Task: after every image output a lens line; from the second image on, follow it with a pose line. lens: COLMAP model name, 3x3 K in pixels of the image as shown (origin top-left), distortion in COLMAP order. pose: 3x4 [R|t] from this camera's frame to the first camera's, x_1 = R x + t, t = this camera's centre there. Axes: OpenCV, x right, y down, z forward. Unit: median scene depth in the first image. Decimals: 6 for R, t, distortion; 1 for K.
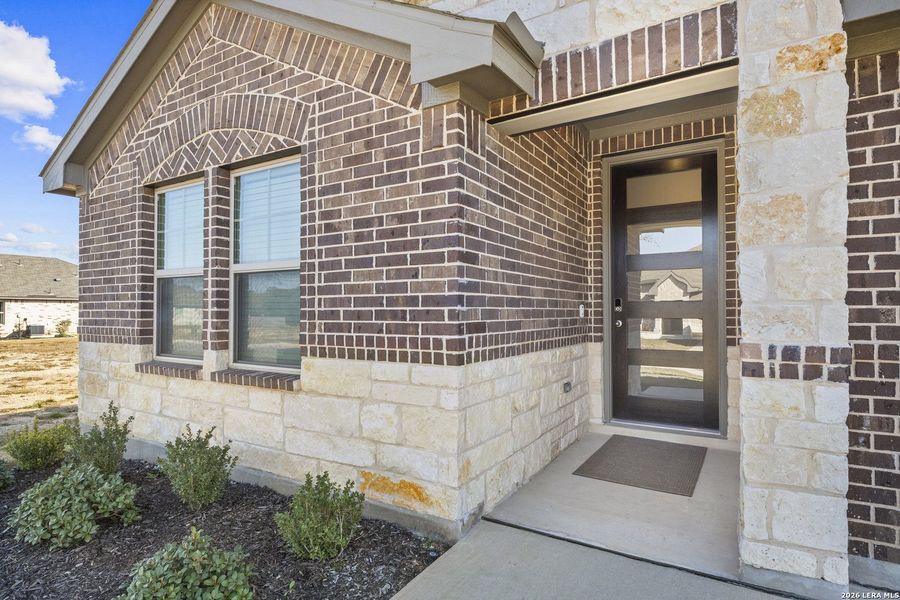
lens RADIAL K [[480.1, 0, 448.8], [0, 480.1, 298.7], [0, 0, 1]] dist [-0.000200, -0.000206]
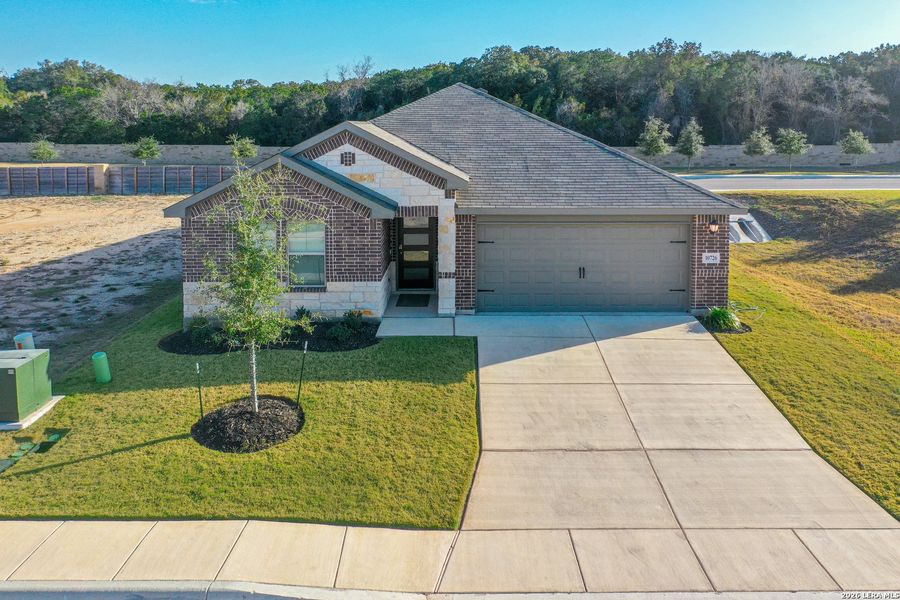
lens RADIAL K [[480.1, 0, 448.5], [0, 480.1, 300.2], [0, 0, 1]] dist [-0.000200, -0.000206]
pose [[0.849350, -0.128866, 0.511858, -1.591601], [-0.013179, 0.964260, 0.264631, -0.792559], [-0.527666, -0.231510, 0.817295, -2.689422]]
